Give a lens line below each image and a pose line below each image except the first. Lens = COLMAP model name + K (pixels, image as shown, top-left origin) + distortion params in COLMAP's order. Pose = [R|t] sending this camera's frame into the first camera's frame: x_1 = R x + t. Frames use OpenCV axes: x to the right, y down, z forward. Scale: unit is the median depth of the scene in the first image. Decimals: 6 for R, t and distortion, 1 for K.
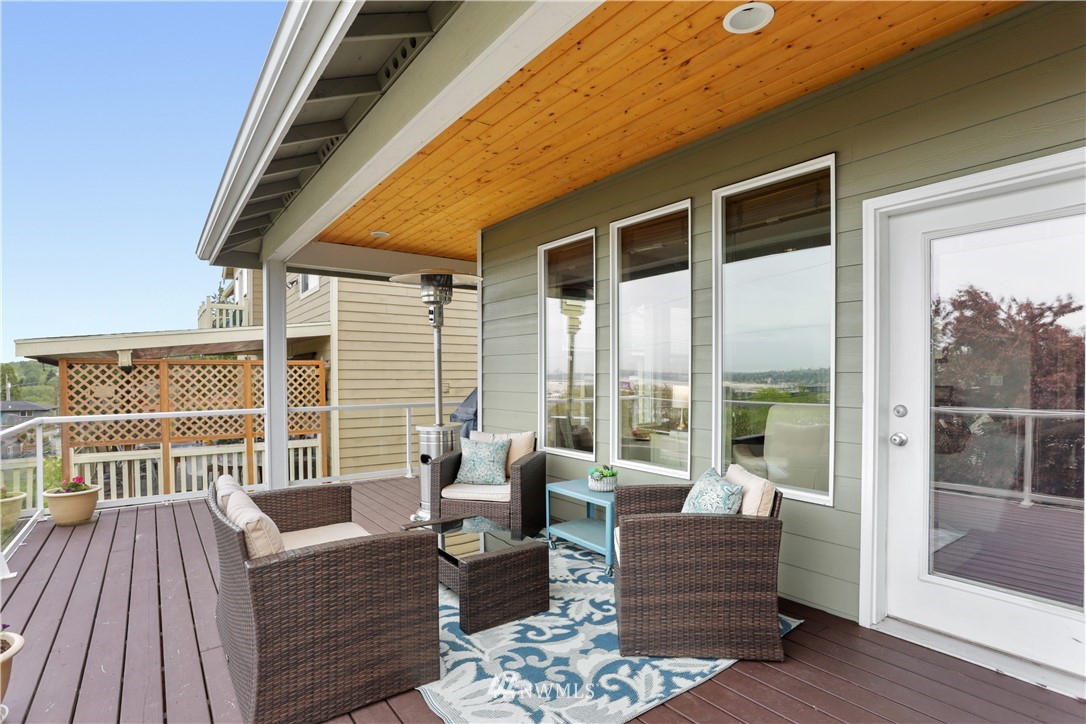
lens RADIAL K [[544.9, 0, 548.1], [0, 544.9, 387.5], [0, 0, 1]] dist [-0.002321, 0.000306]
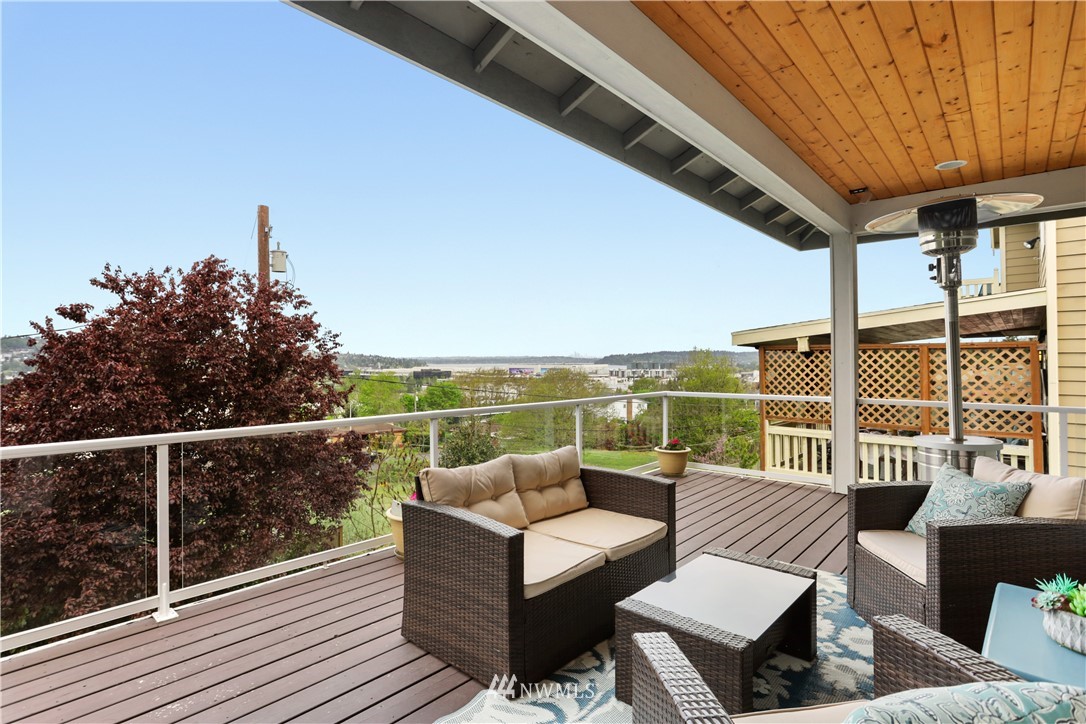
lens RADIAL K [[544.9, 0, 537.8], [0, 544.9, 351.5], [0, 0, 1]] dist [-0.002321, 0.000306]
pose [[0.220453, -0.011545, -0.975329, 0.186409], [-0.024829, 0.999540, -0.017444, -0.006664], [0.975081, 0.028062, 0.220065, 0.223612]]
